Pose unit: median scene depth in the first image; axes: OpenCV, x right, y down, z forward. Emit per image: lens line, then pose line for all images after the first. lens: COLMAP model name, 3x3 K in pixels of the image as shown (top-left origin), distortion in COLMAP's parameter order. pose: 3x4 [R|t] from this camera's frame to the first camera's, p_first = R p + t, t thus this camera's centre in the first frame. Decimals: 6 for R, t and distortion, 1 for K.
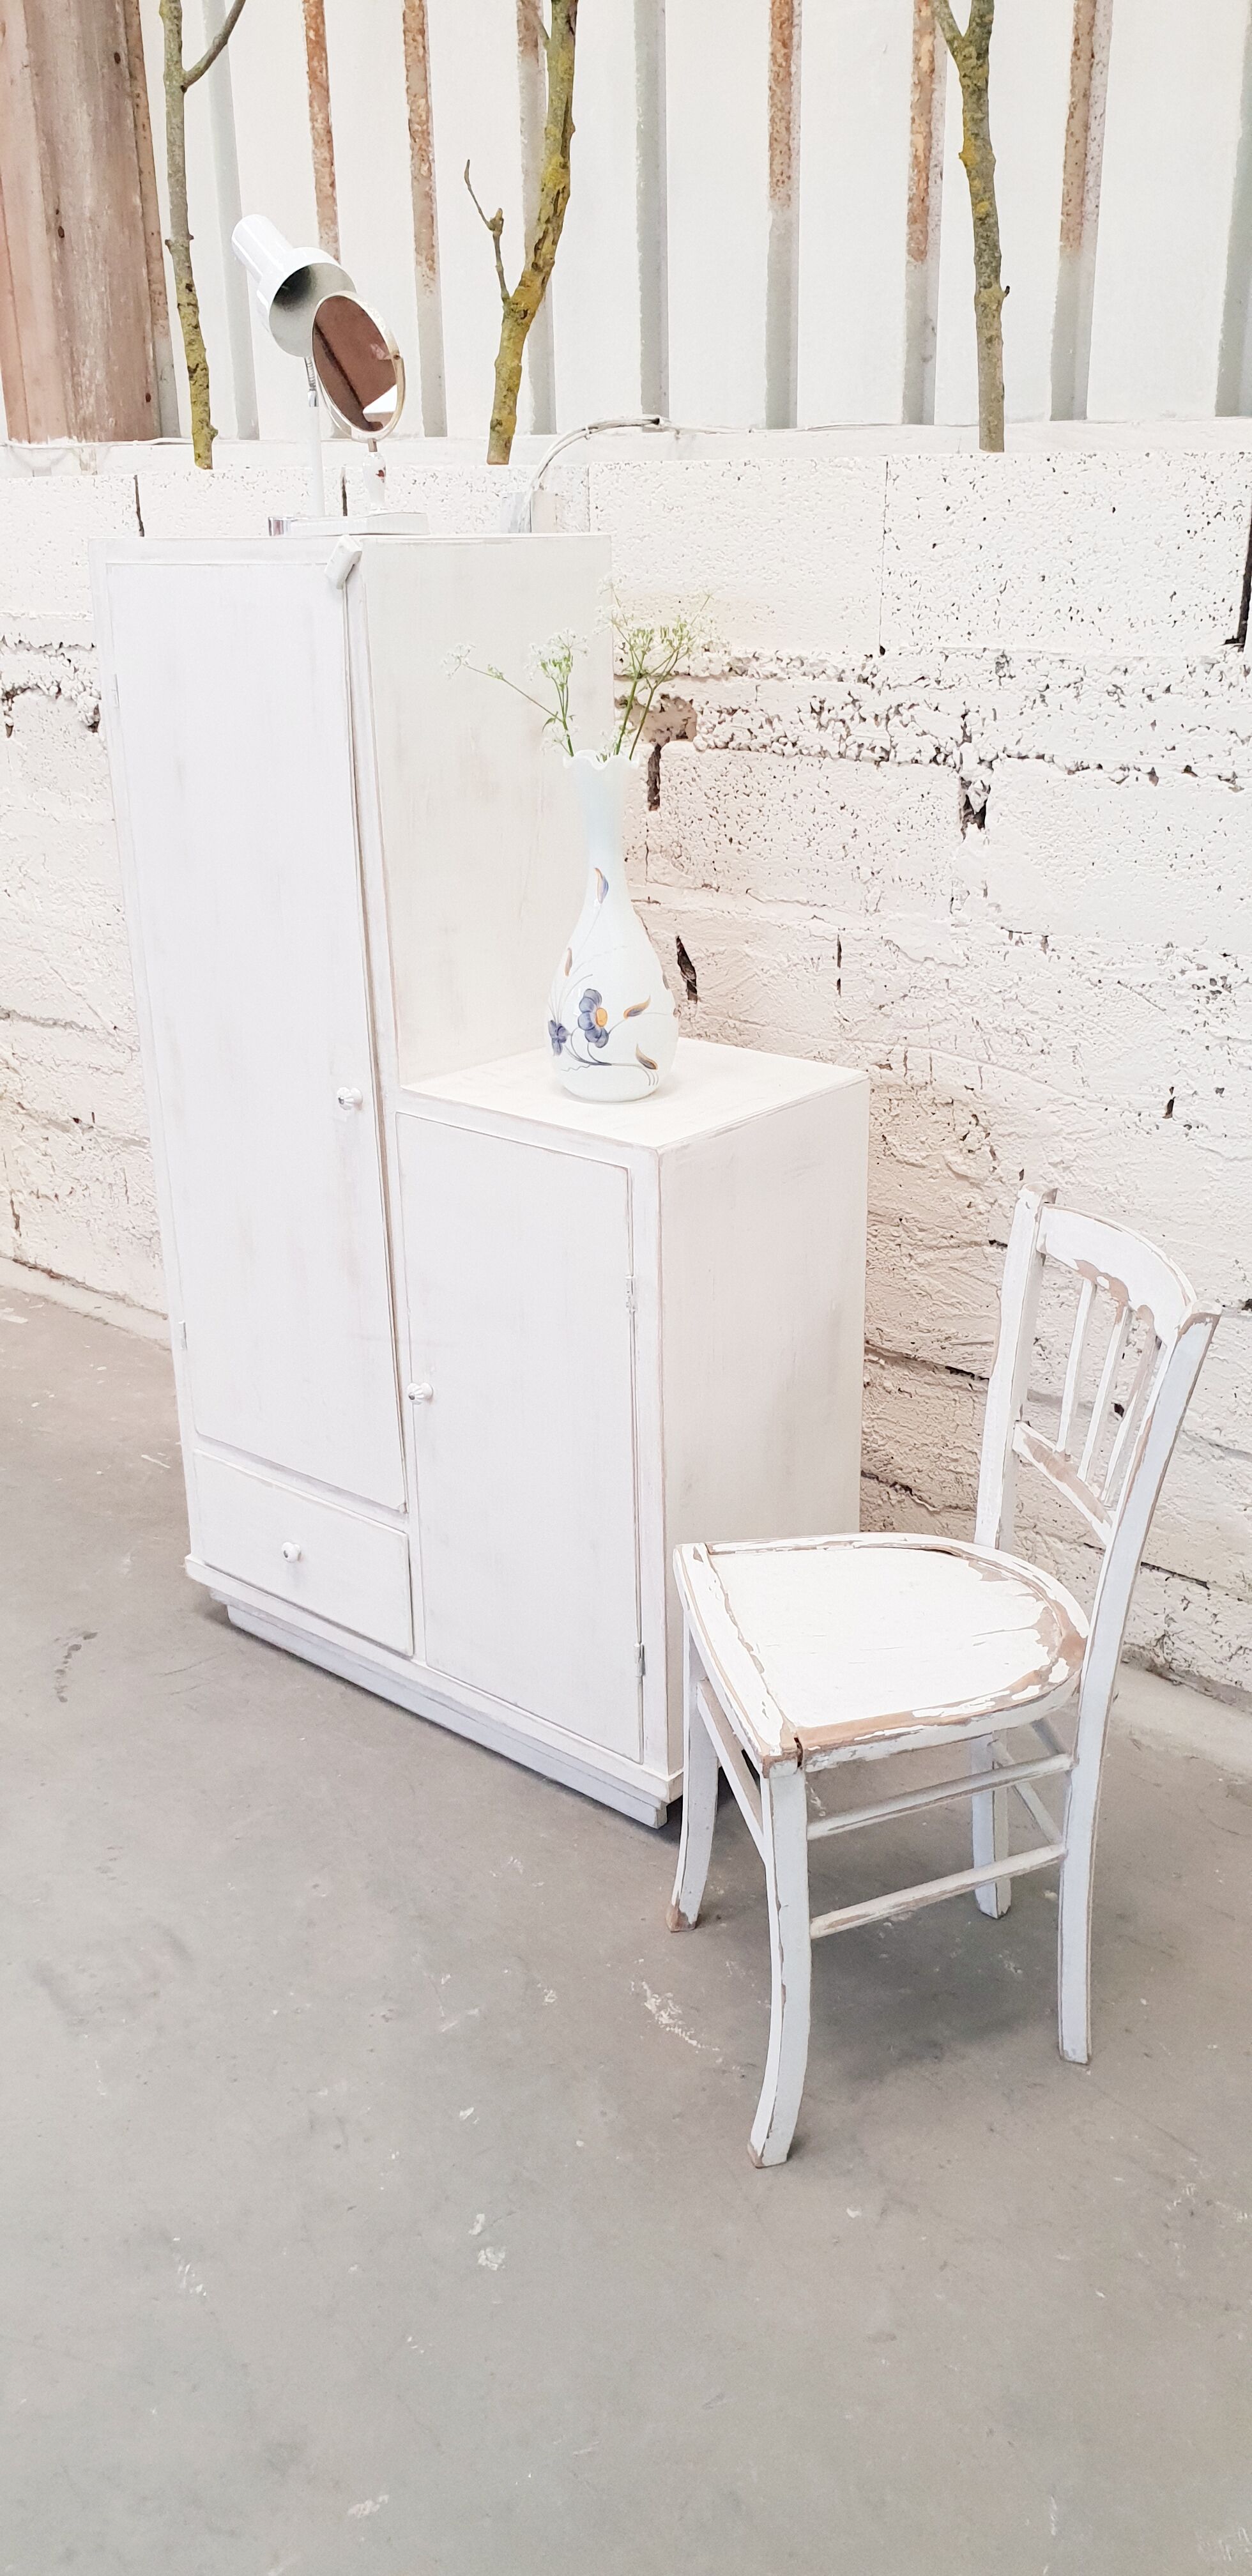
lens RADIAL K [[2032.3, 0, 637.5], [0, 2032.3, 1272.3], [0, 0, 1]] dist [0.025449, -0.022607]
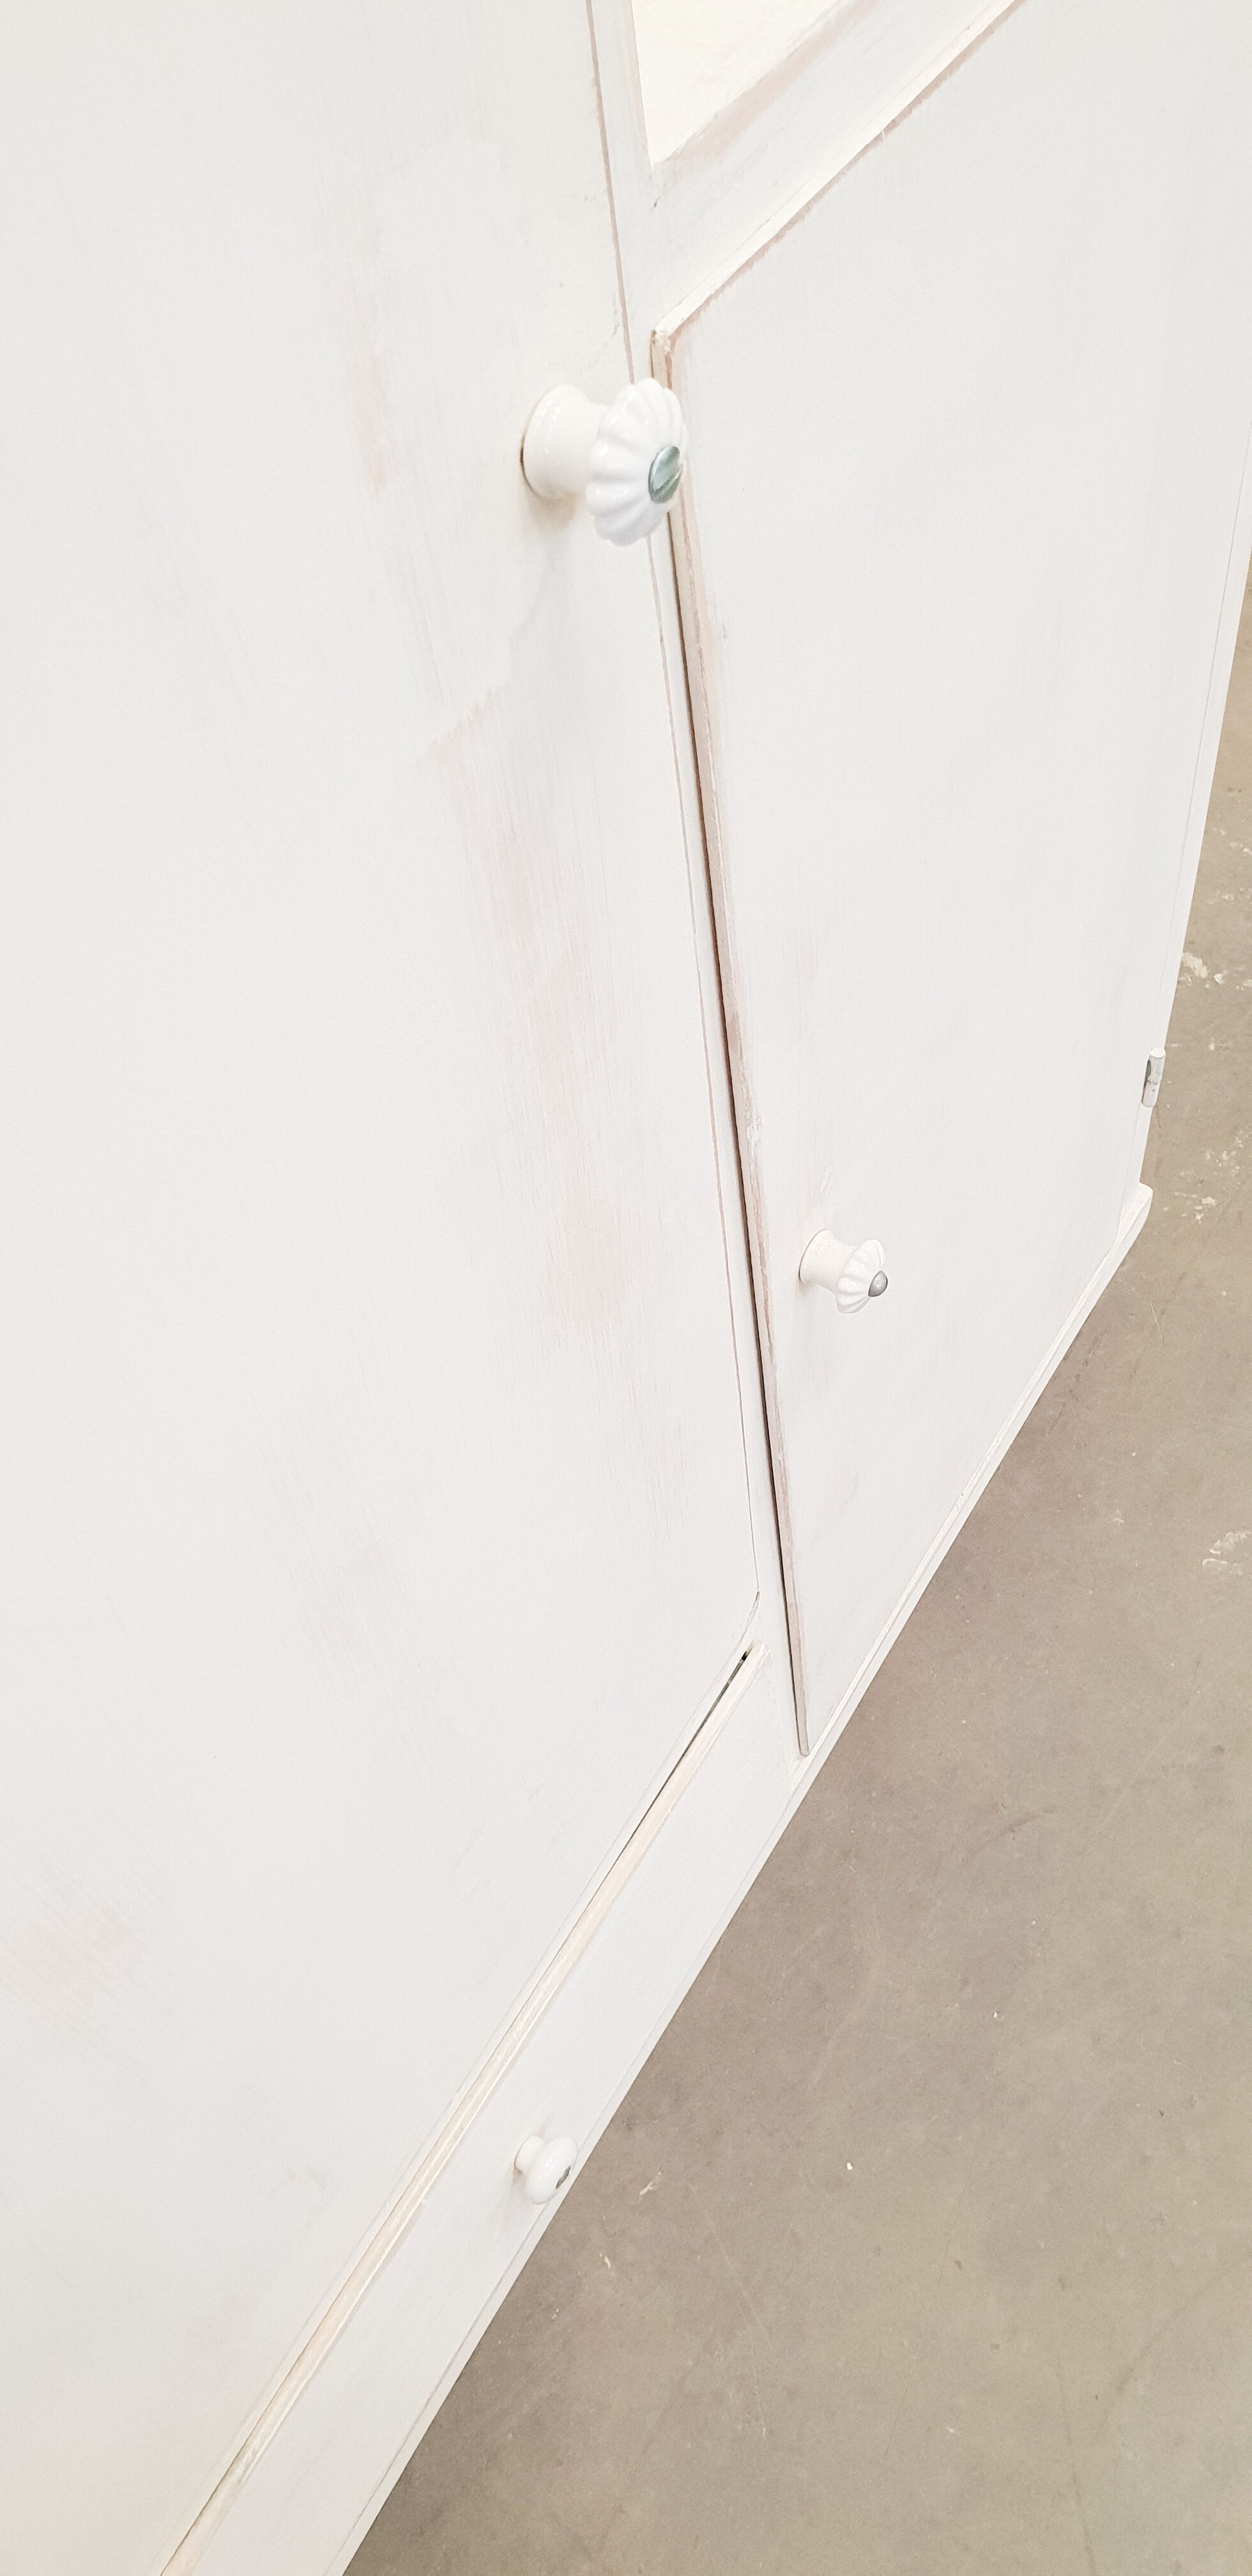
lens RADIAL K [[2032.3, 0, 652.7], [0, 2032.3, 1295.8], [0, 0, 1]] dist [0.025449, -0.022607]
pose [[-0.128751, -0.800496, 0.585345, -0.258310], [0.440483, 0.482671, 0.756970, -0.154790], [-0.888481, 0.355295, 0.290461, 0.889198]]
